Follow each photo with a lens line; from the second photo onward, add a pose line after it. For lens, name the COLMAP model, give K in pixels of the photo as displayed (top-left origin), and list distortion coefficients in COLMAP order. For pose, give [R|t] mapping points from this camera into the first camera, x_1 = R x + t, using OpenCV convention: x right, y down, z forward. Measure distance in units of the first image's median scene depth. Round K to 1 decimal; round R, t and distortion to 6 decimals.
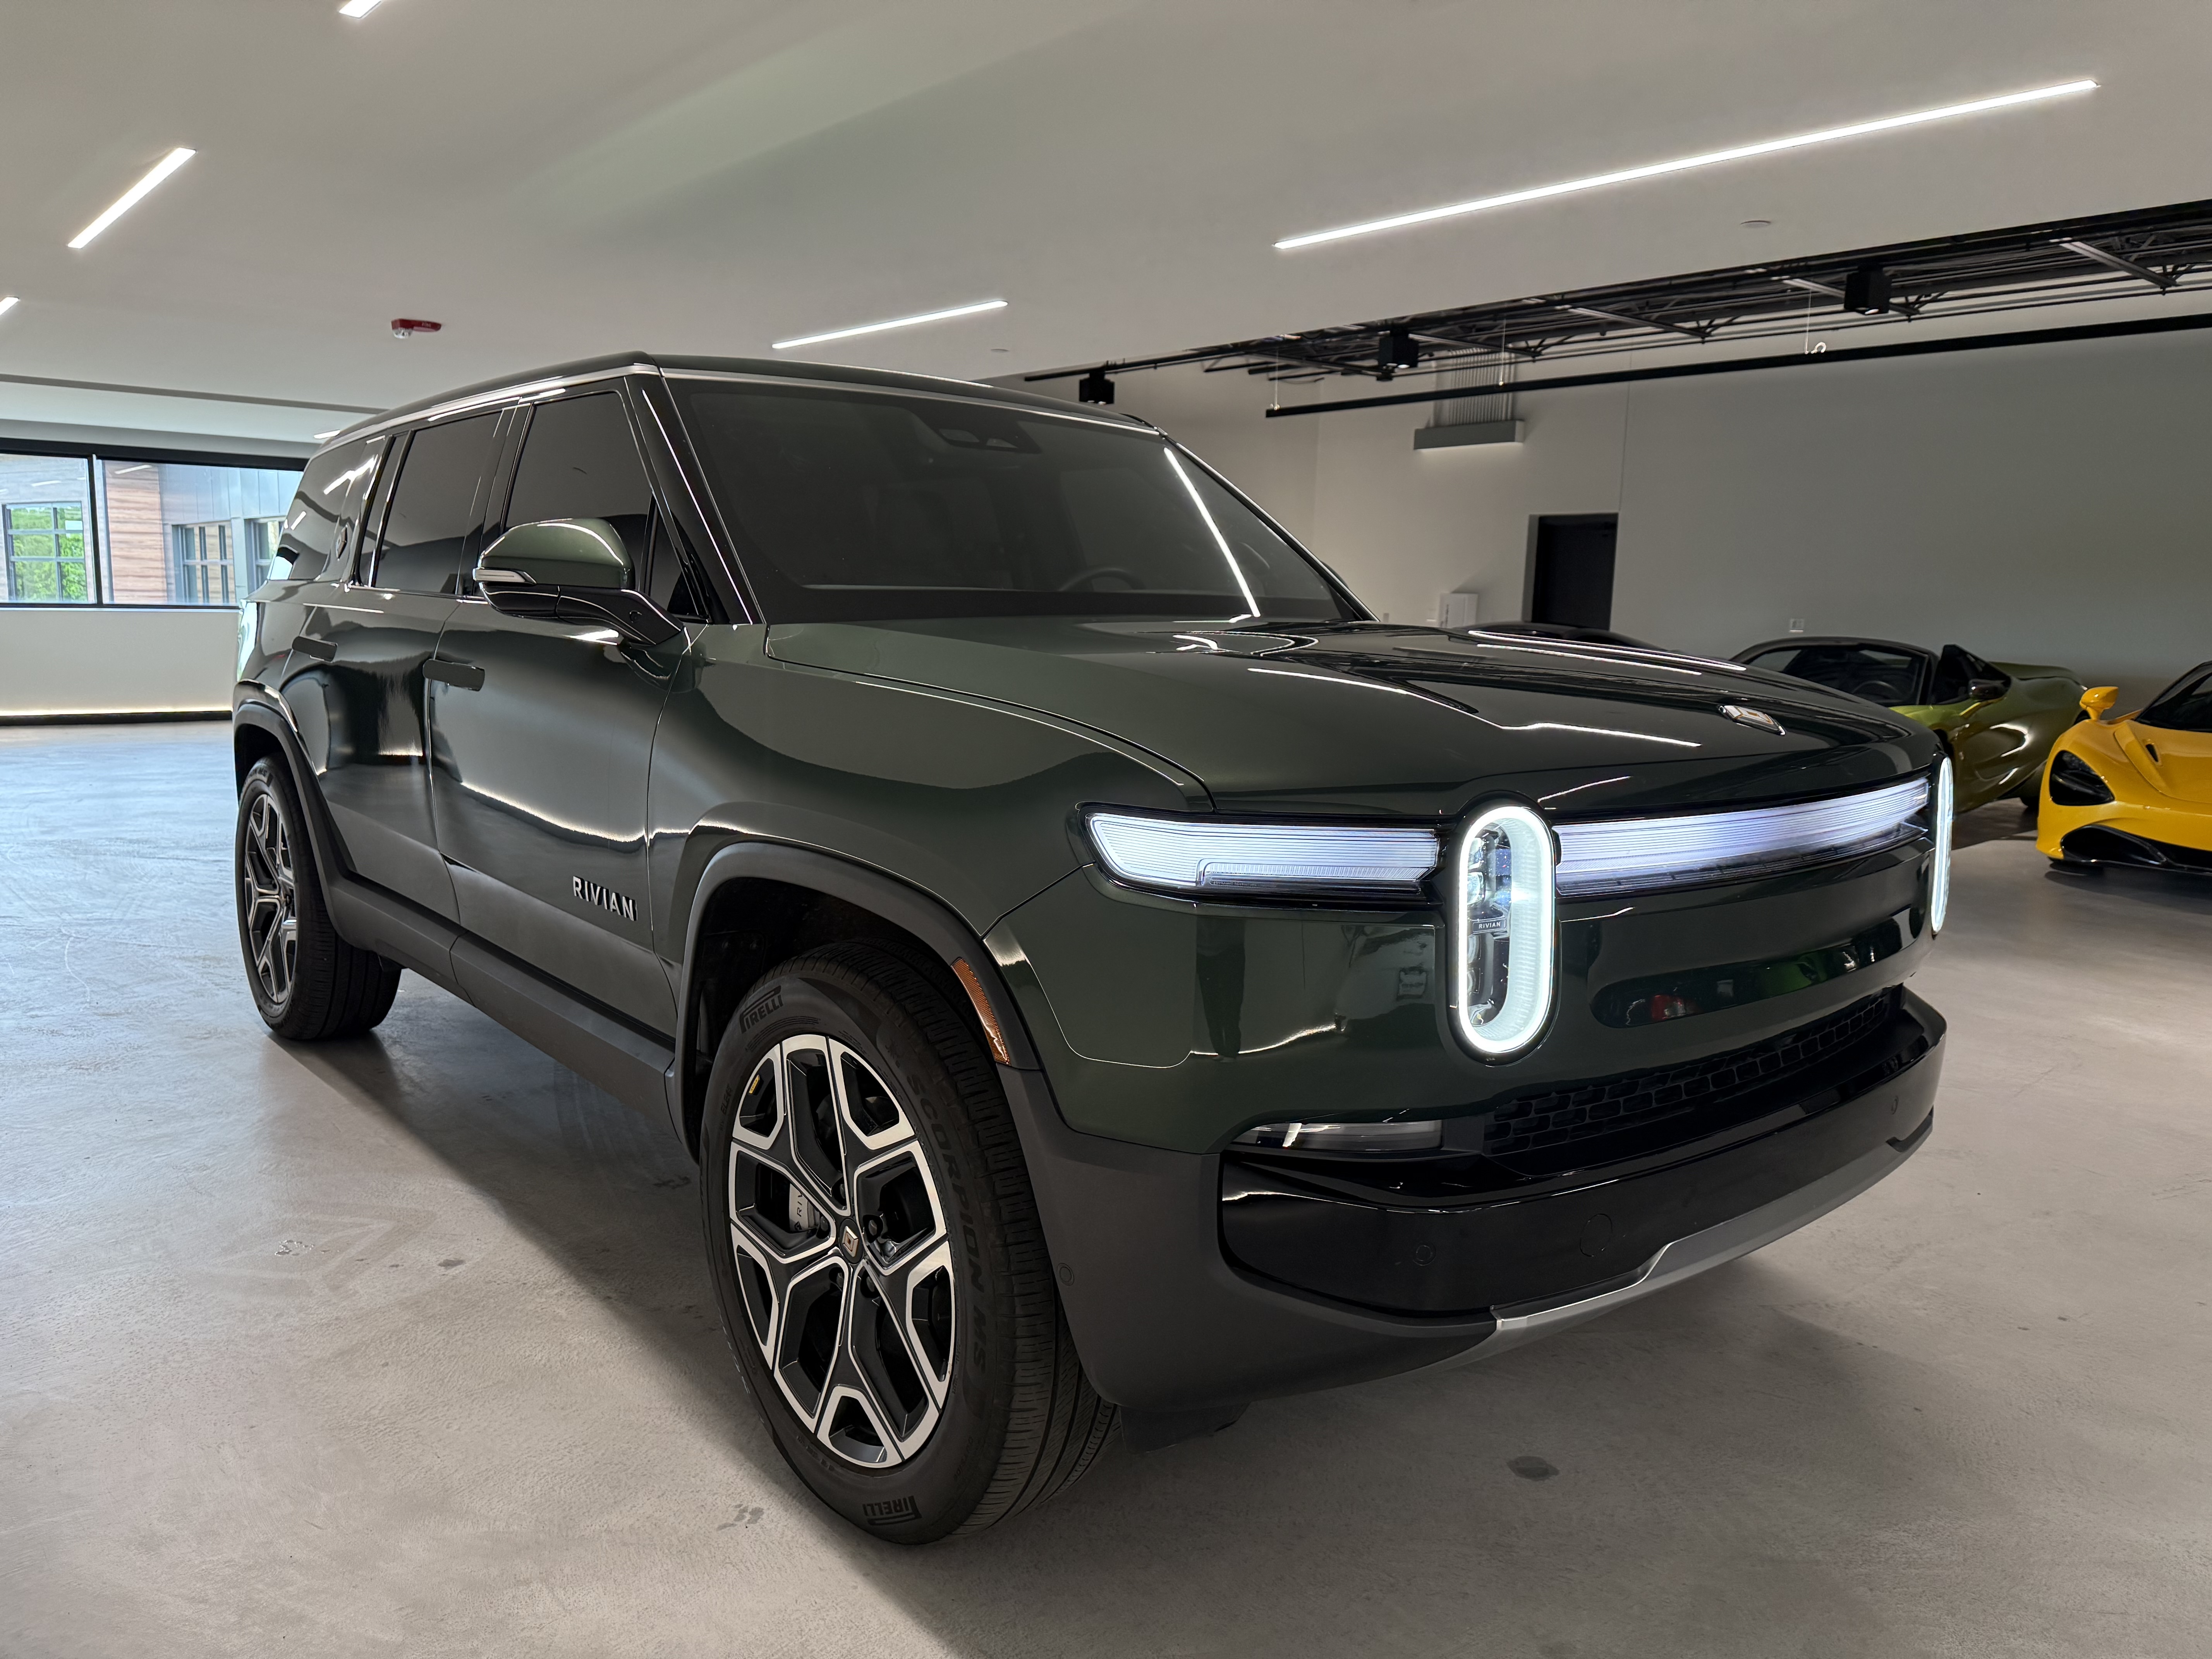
lens RADIAL K [[1613.7, 0, 1106.0], [0, 1613.7, 829.5], [0, 0, 1]] dist [-0.023721, 0.000993]
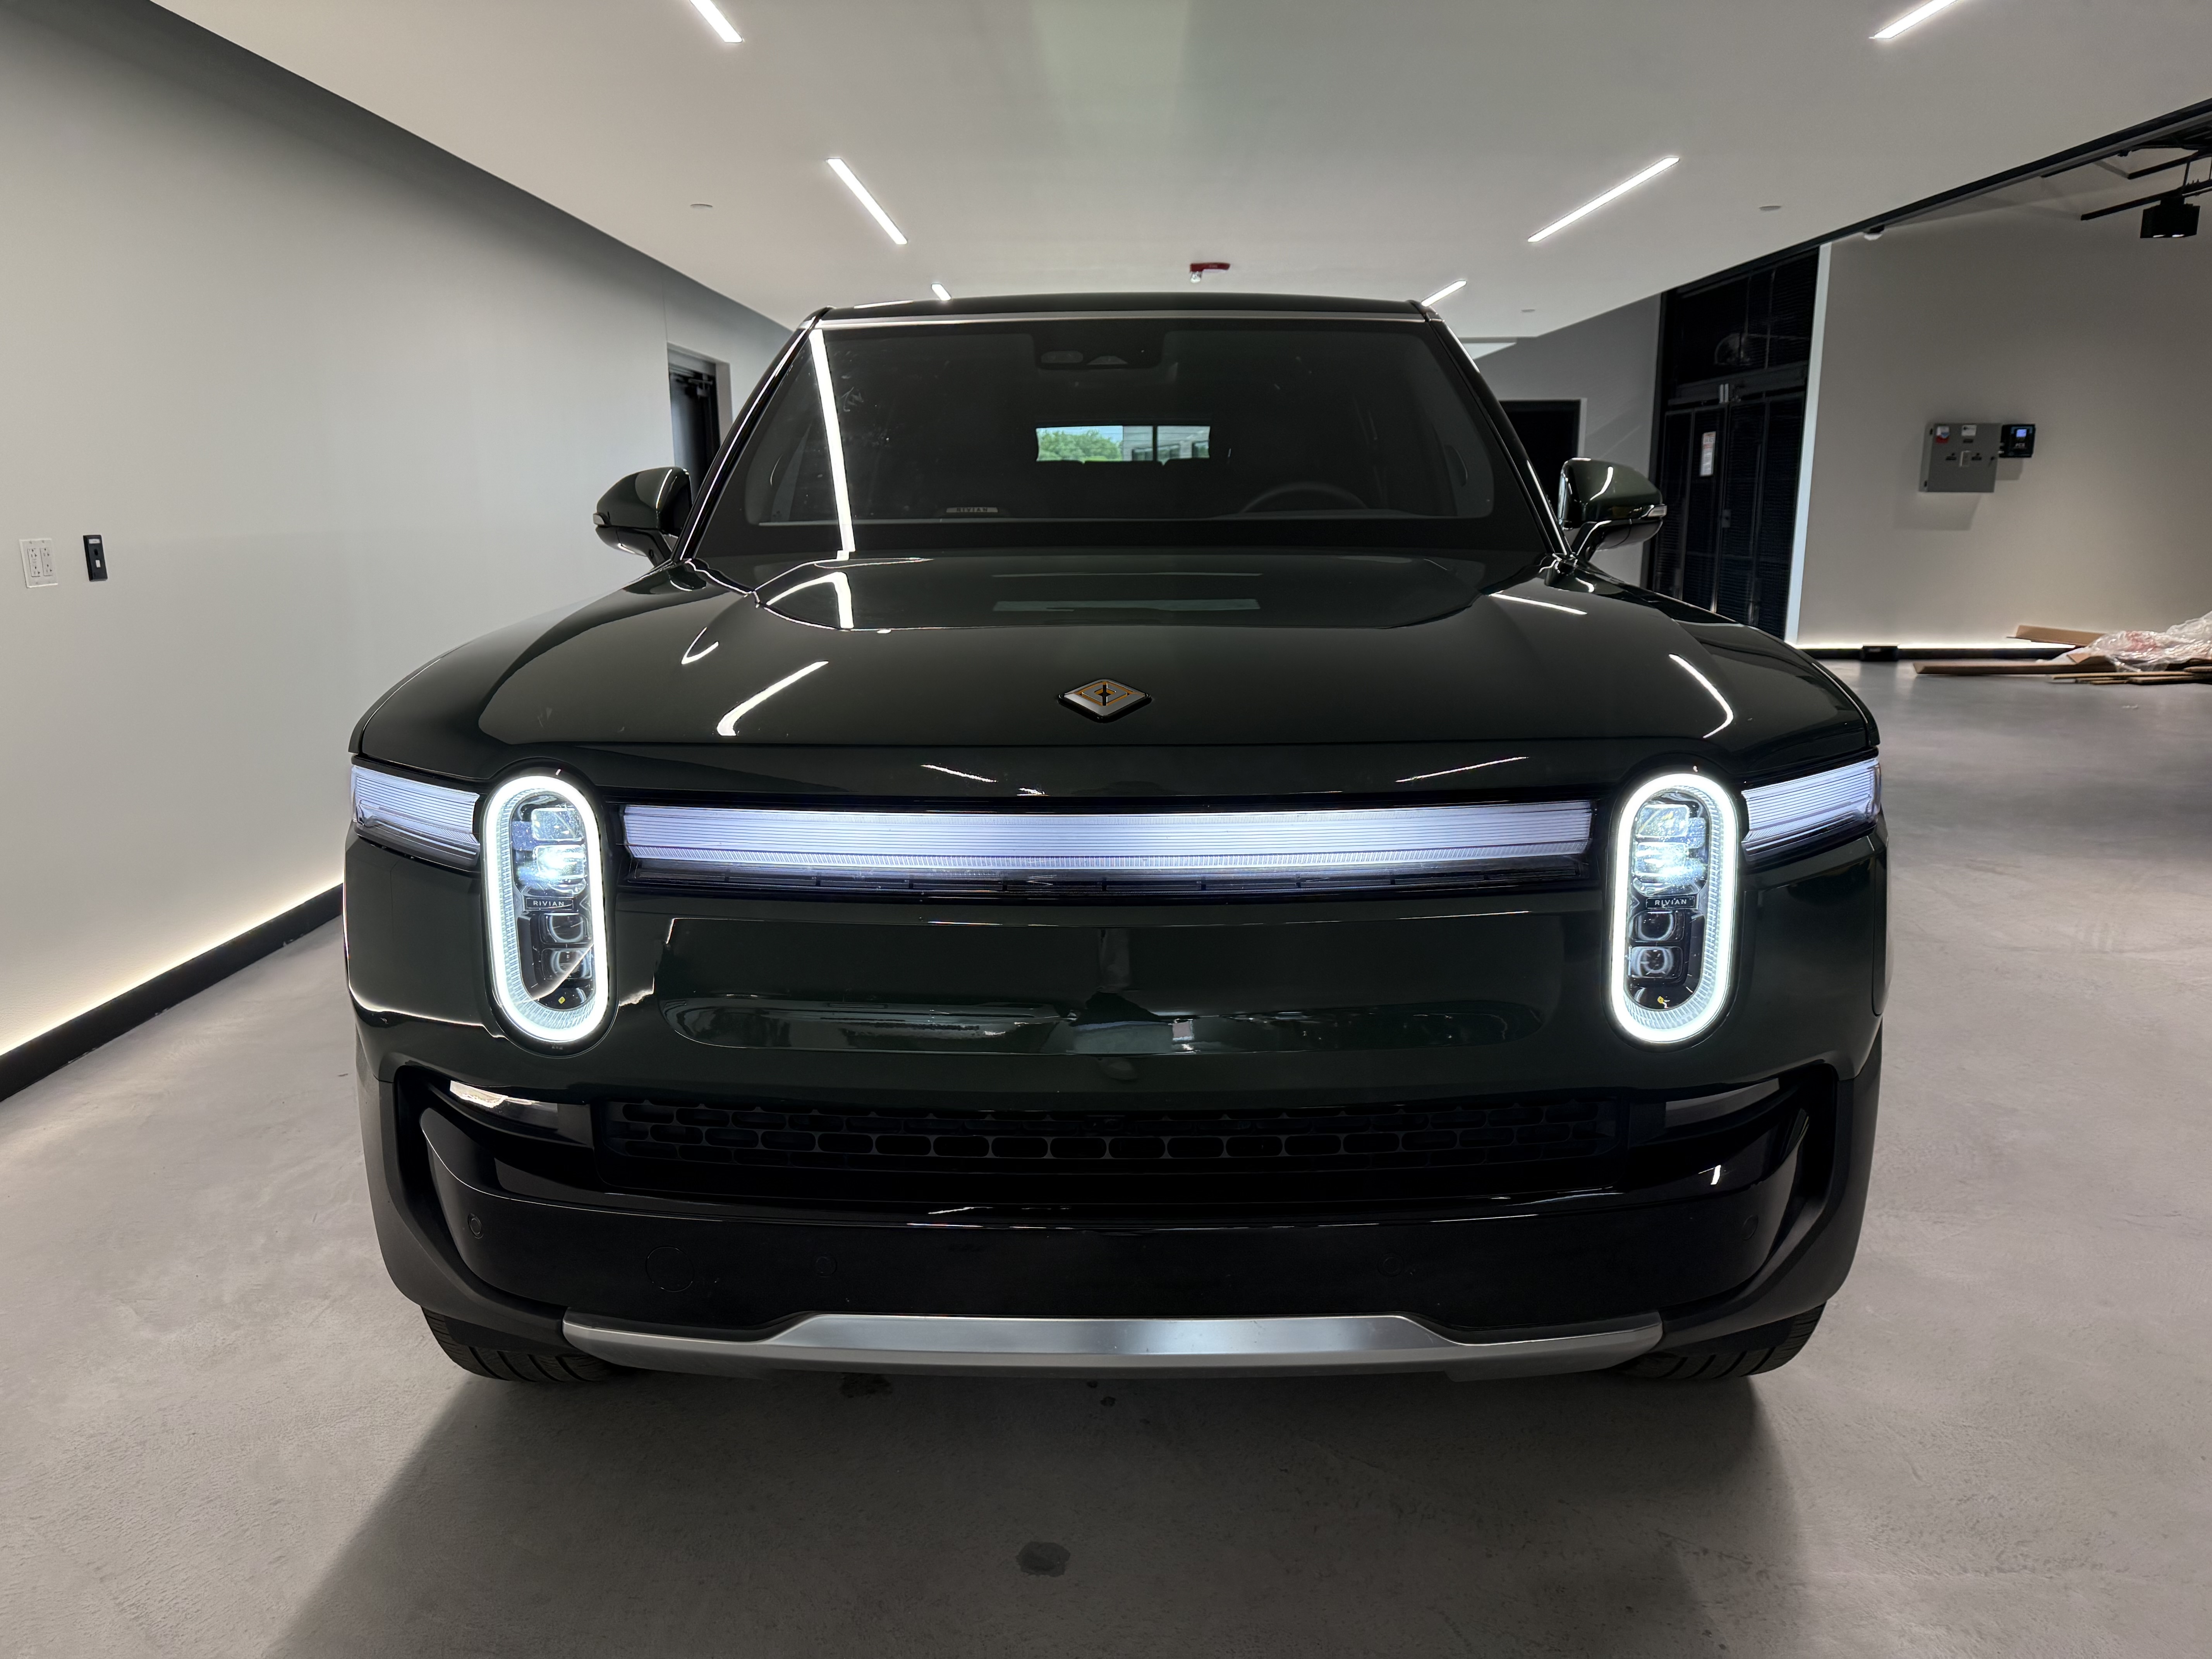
lens RADIAL K [[1613.7, 0, 1106.0], [0, 1613.7, 829.5], [0, 0, 1]] dist [-0.023721, 0.000993]
pose [[0.770670, 0.083333, -0.631762, 0.517786], [-0.047167, 0.996153, 0.073861, -0.030942], [0.635486, -0.027124, 0.771636, 0.248404]]
